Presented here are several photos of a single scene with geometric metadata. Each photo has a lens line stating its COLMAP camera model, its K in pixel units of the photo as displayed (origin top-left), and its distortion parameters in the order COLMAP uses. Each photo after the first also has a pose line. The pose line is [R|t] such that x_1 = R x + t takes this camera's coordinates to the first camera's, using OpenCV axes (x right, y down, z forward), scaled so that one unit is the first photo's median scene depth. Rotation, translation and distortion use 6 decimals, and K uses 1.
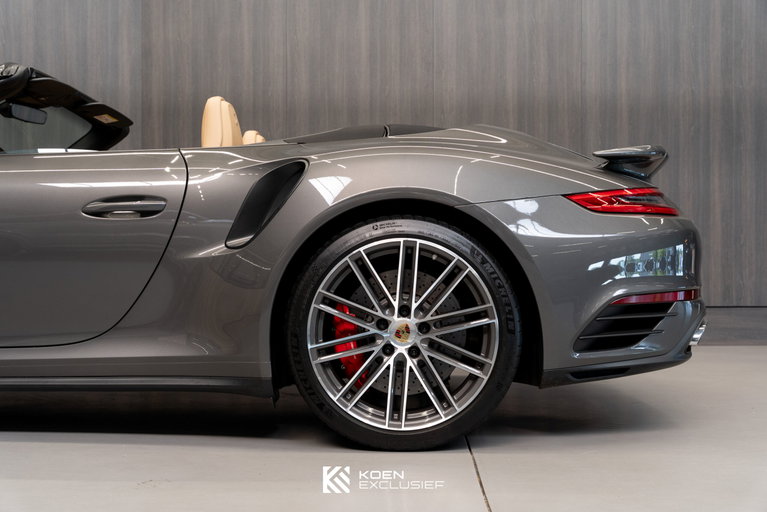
lens RADIAL K [[918.9, 0, 384.1], [0, 918.9, 255.6], [0, 0, 1]] dist [0.005935, 0.000000]
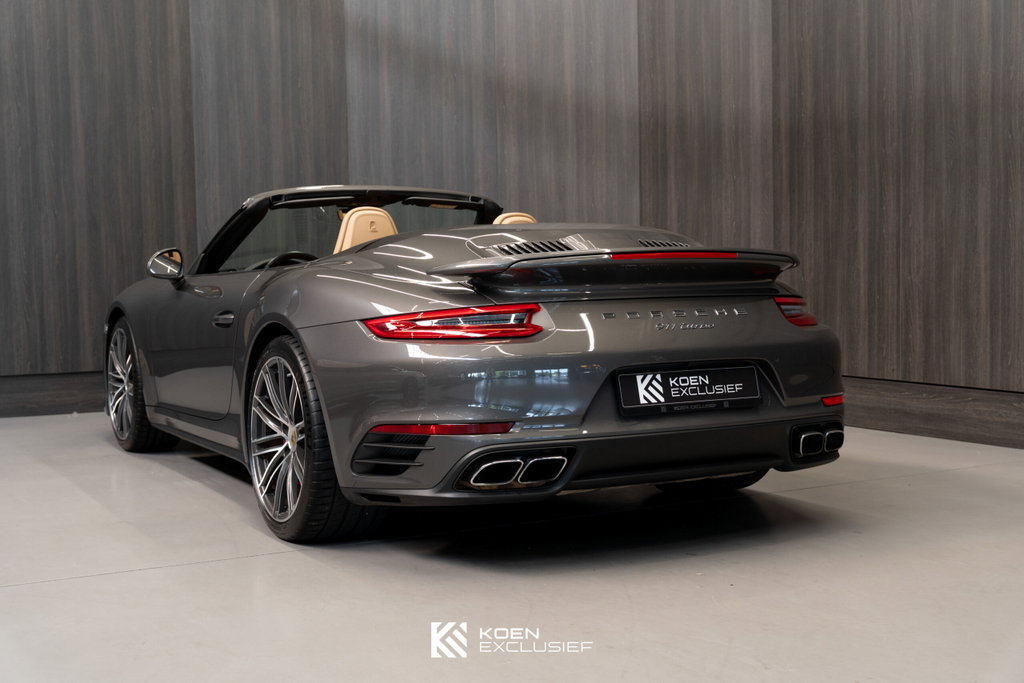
lens RADIAL K [[1369.4, 0, 508.8], [0, 1369.4, 349.4], [0, 0, 1]] dist [0.001207, 0.000000]
pose [[0.500455, 0.048575, -0.864399, 1.541558], [0.028359, 0.996969, 0.072444, -0.134019], [0.865298, -0.060768, 0.497561, 0.377640]]
